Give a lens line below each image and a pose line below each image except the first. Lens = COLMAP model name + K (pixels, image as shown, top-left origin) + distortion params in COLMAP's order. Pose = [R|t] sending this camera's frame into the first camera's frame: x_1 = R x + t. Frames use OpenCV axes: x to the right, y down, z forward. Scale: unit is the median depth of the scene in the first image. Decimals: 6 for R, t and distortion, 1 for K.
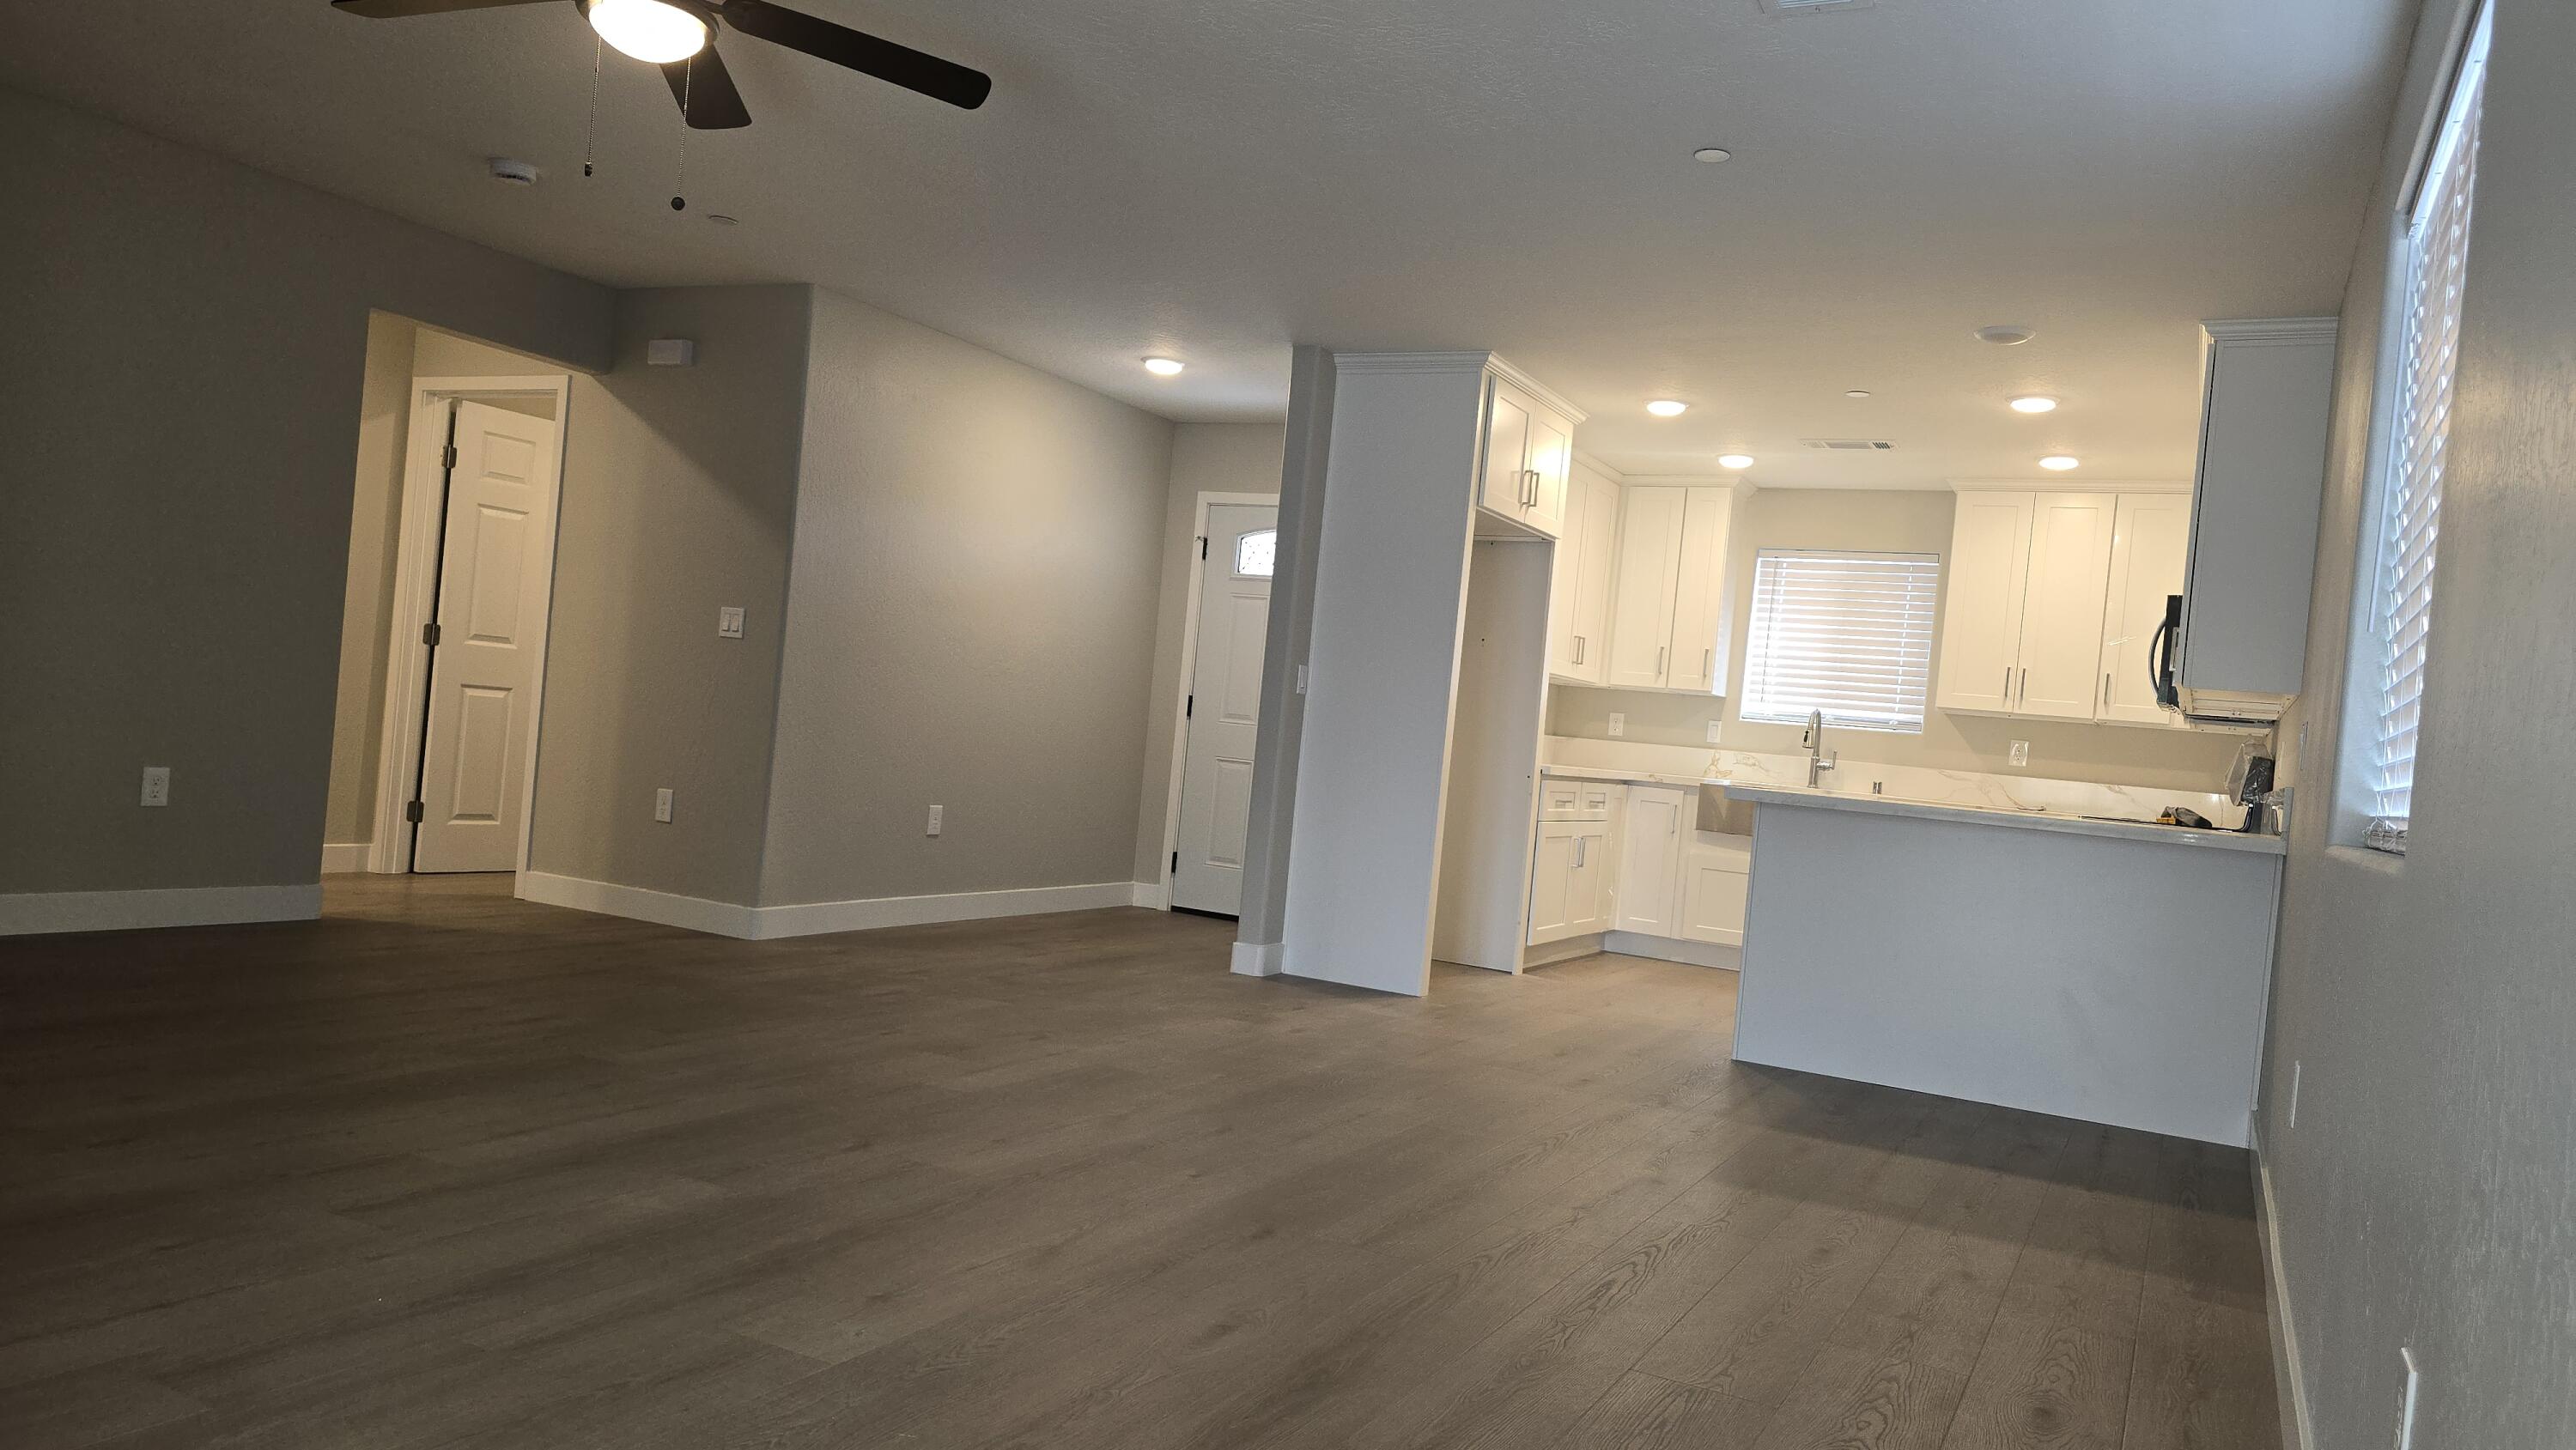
lens RADIAL K [[1770.4, 0, 1284.7], [0, 1770.4, 751.4], [0, 0, 1]] dist [0.041292, -0.001496]
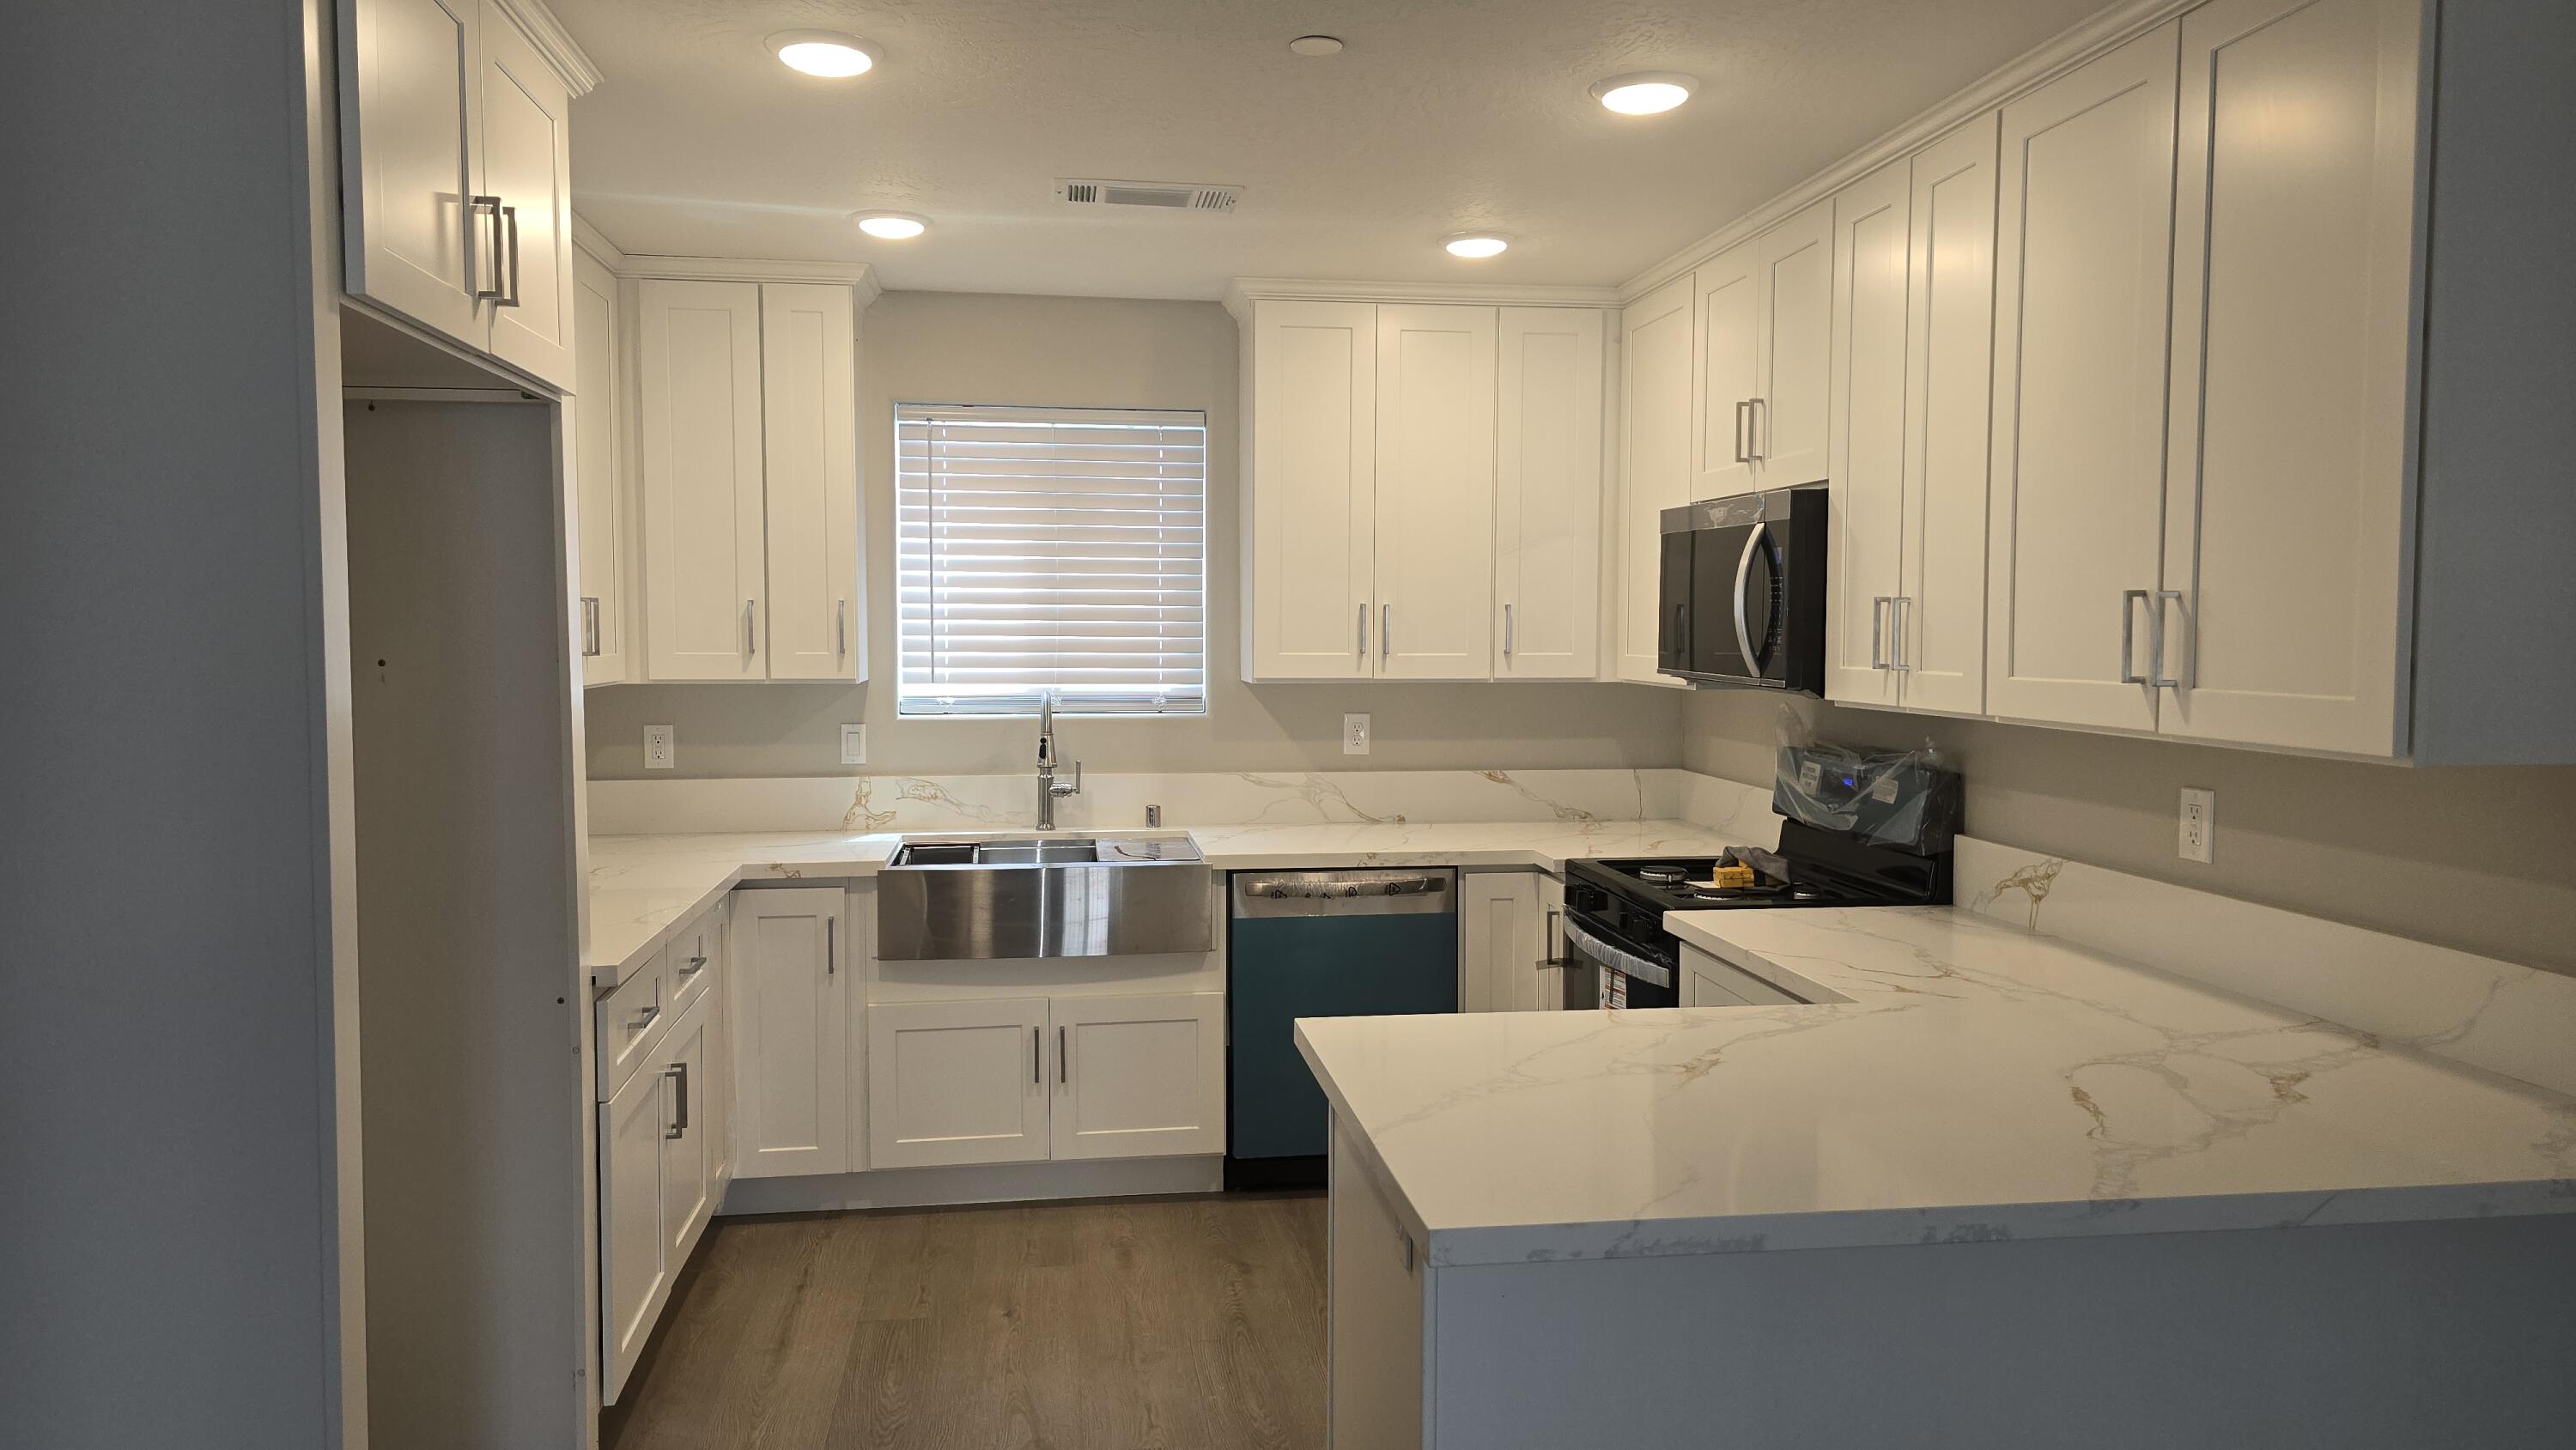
lens RADIAL K [[1717.6, 0, 1289.2], [0, 1717.6, 749.8], [0, 0, 1]] dist [0.069733, -0.042530]
pose [[0.803691, -0.136254, 0.579237, 0.043222], [0.079703, 0.989309, 0.122128, -0.066850], [-0.589684, -0.051986, 0.805959, 0.515270]]
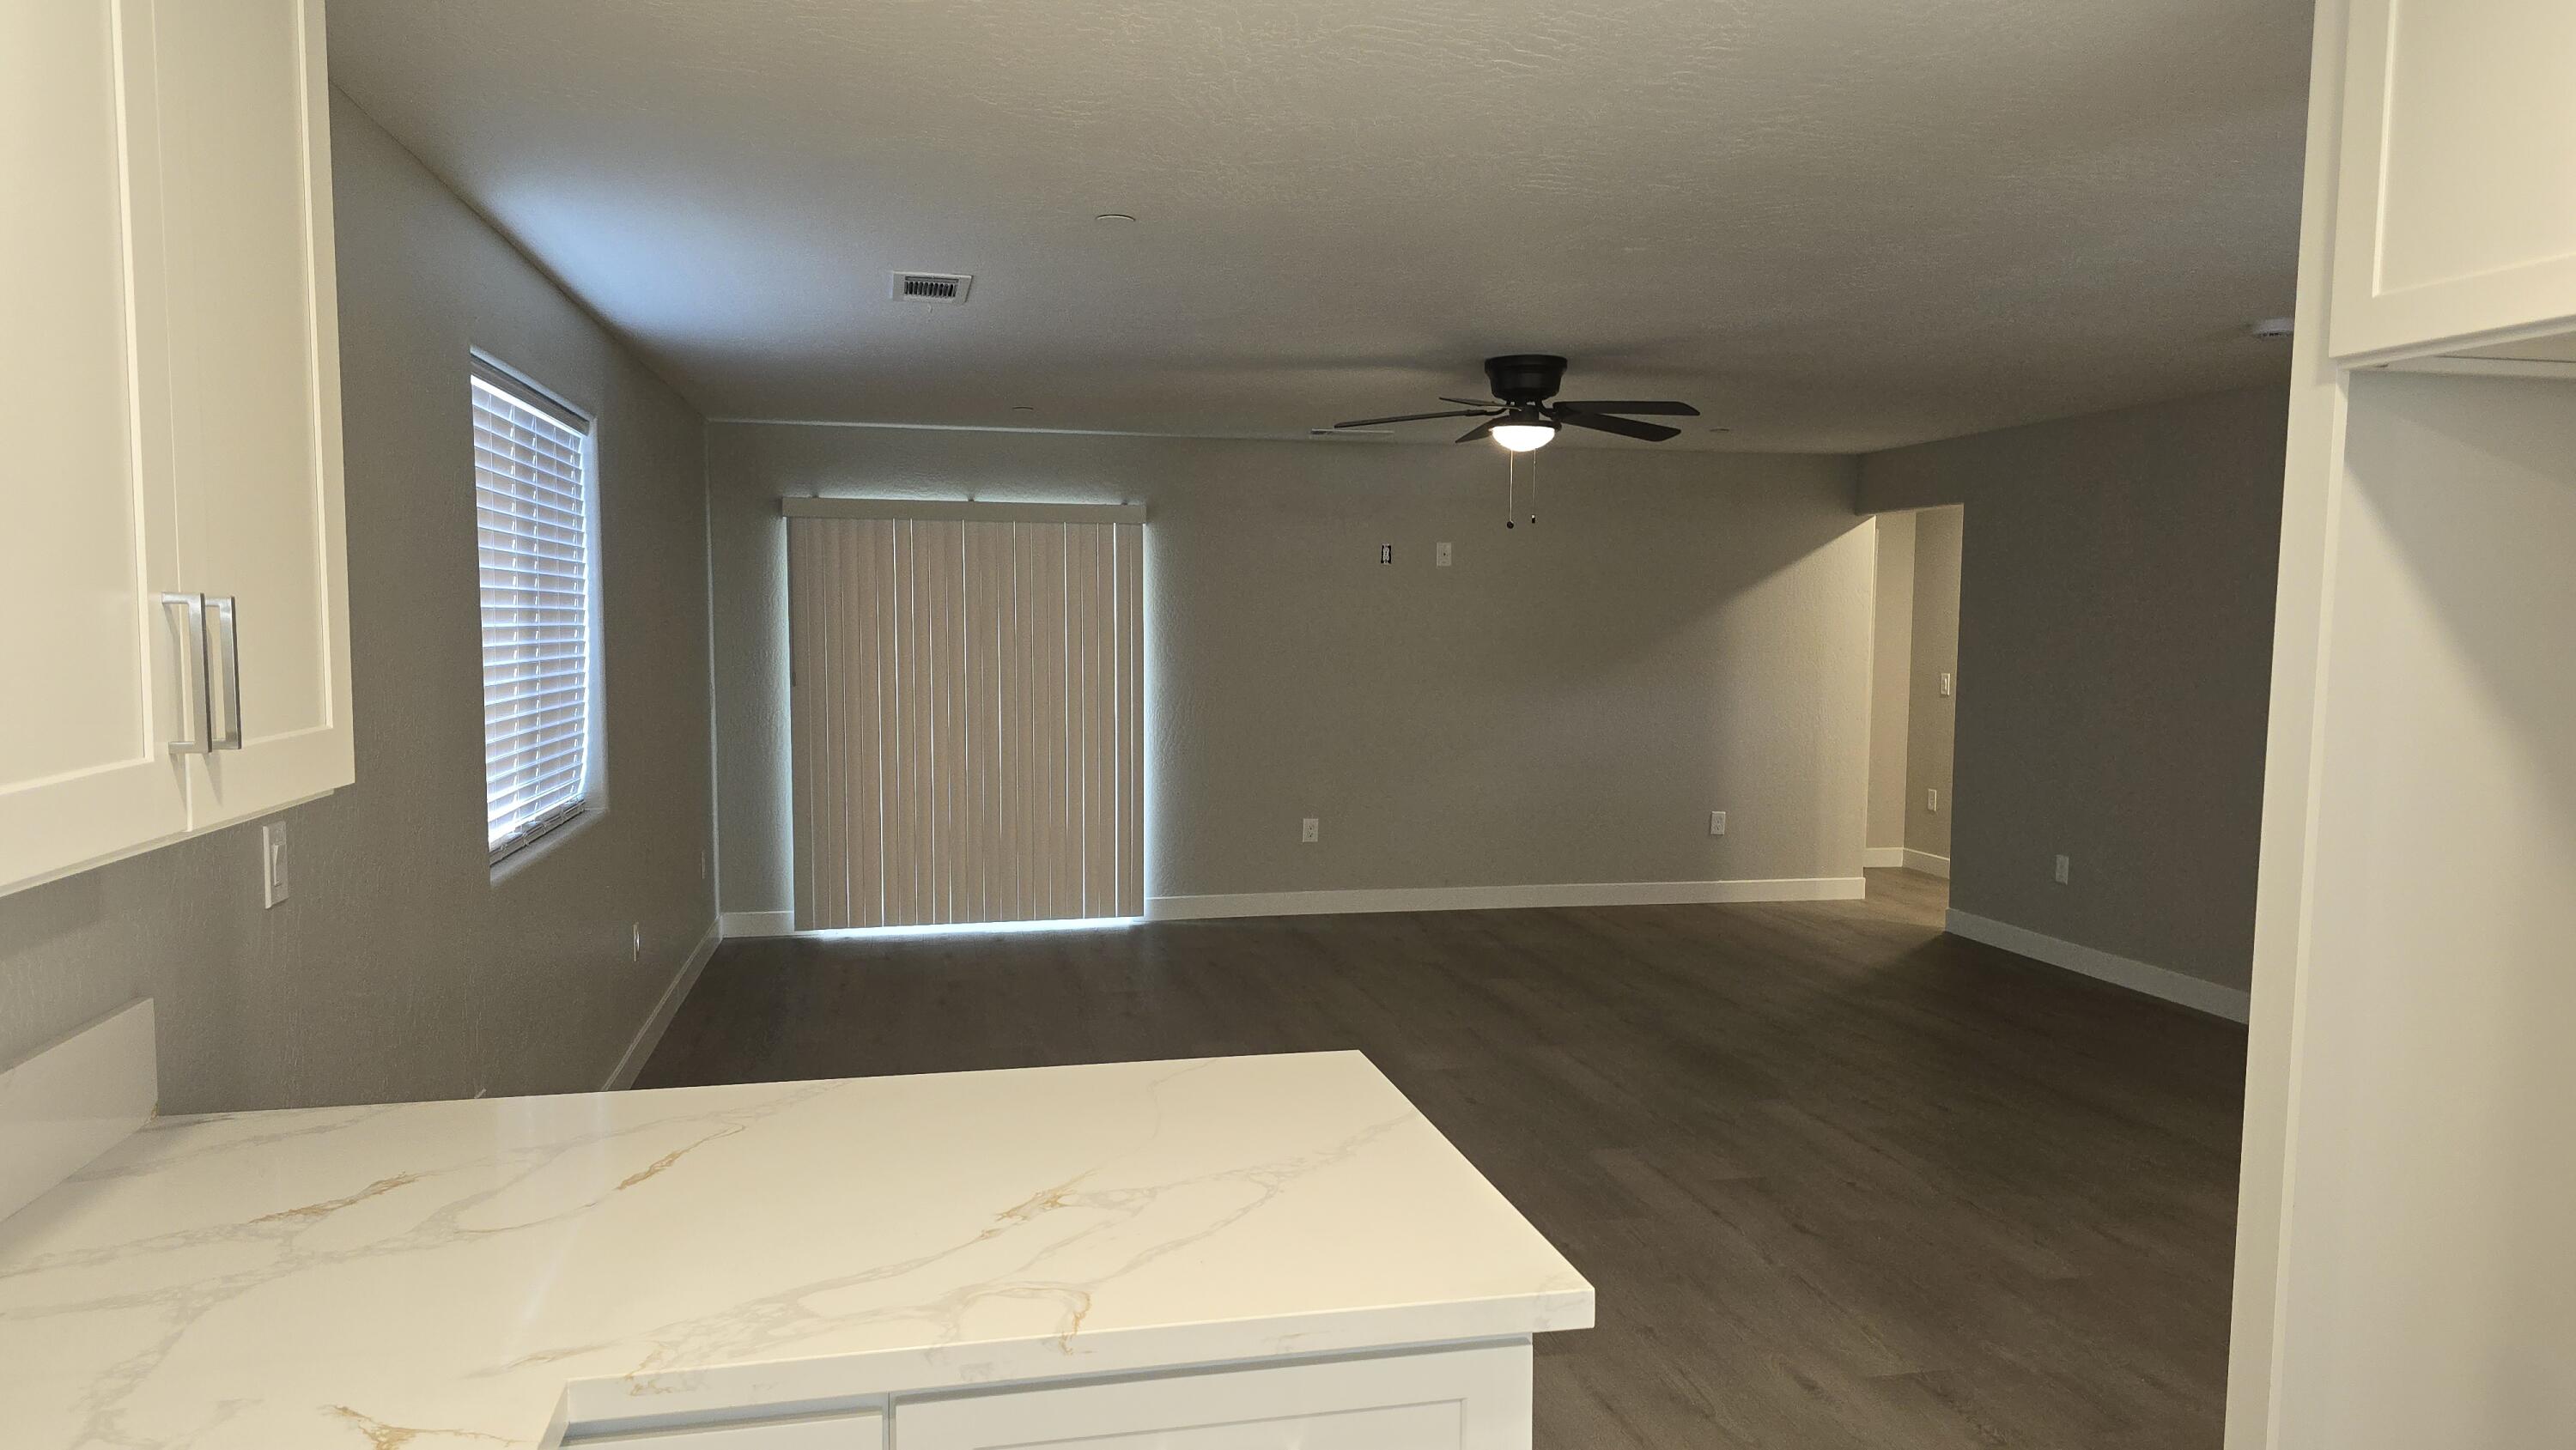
lens RADIAL K [[1727.1, 0, 1288.0], [0, 1727.1, 725.0], [0, 0, 1]] dist [0.069397, -0.002872]
pose [[-0.765272, -0.050517, -0.641722, 0.363678], [-0.080234, 0.996627, 0.017225, -0.045389], [0.638687, 0.064670, -0.766744, 0.876187]]
